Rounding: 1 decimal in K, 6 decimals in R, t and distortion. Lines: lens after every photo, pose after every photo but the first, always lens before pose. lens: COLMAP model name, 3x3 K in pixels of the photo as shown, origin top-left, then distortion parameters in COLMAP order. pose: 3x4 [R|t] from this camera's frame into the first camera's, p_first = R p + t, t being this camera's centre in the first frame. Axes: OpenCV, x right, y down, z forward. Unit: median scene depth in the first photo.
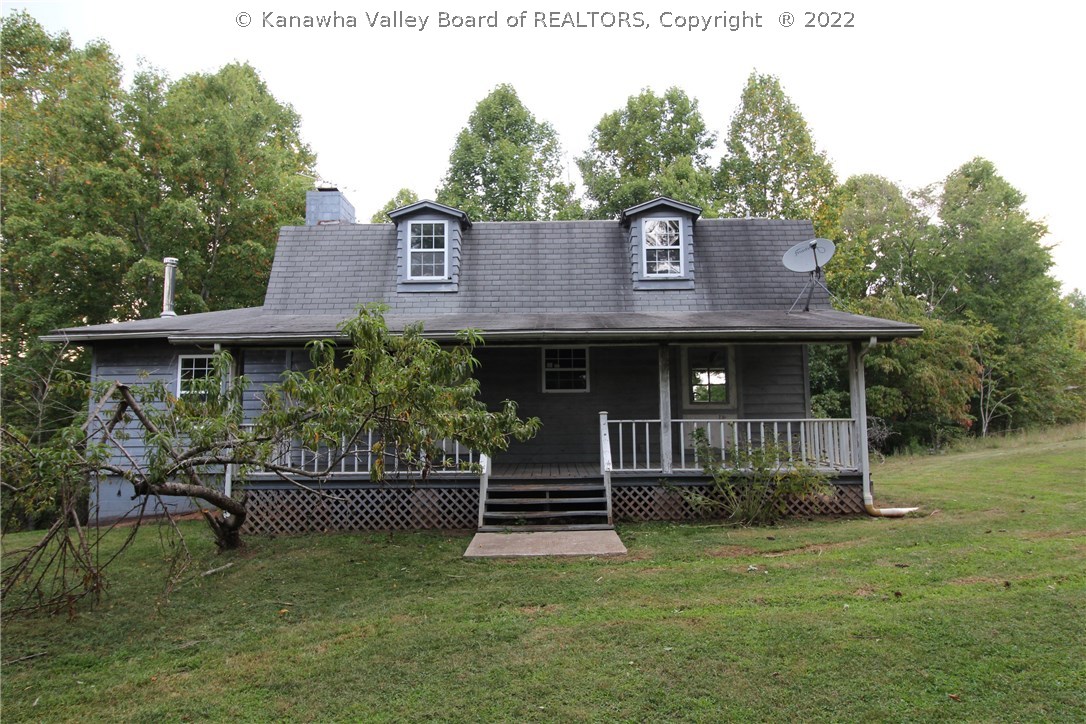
lens RADIAL K [[674.6, 0, 543.0], [0, 674.6, 362.0], [0, 0, 1]] dist [-0.002730, -0.000998]
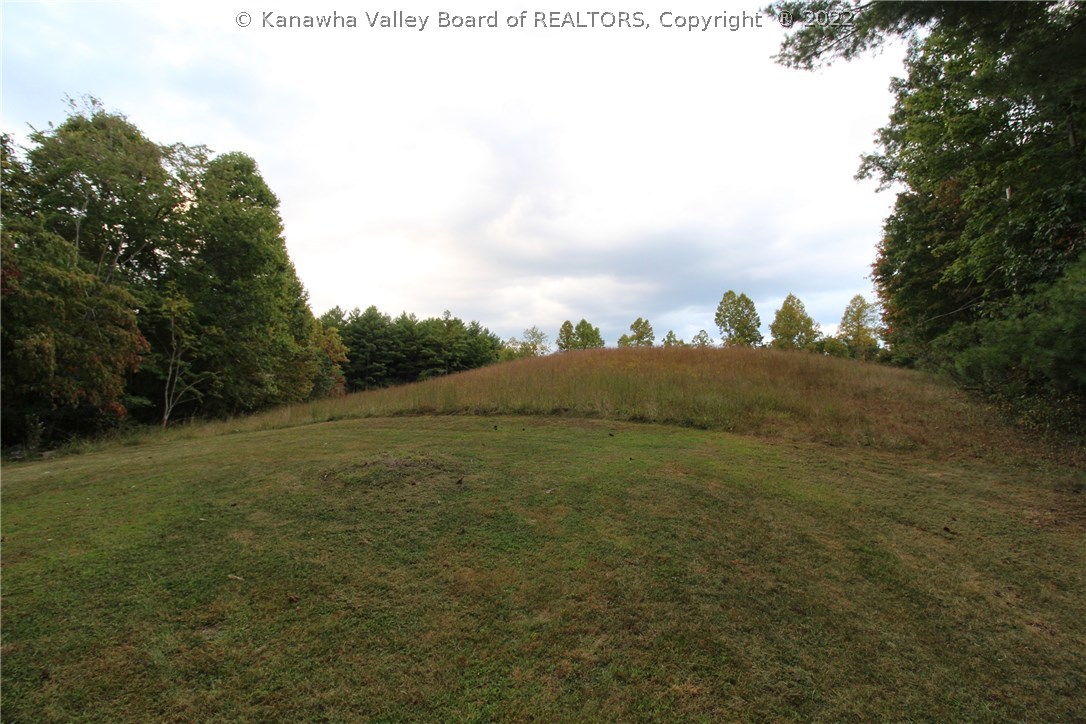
lens RADIAL K [[495.9, 0, 543.0], [0, 495.9, 362.0], [0, 0, 1]] dist [0.000095, -0.014753]
pose [[0.502314, 0.089186, 0.860074, 0.547554], [-0.111552, 0.993039, -0.037823, -0.001373], [-0.857459, -0.076944, 0.508766, 0.407950]]
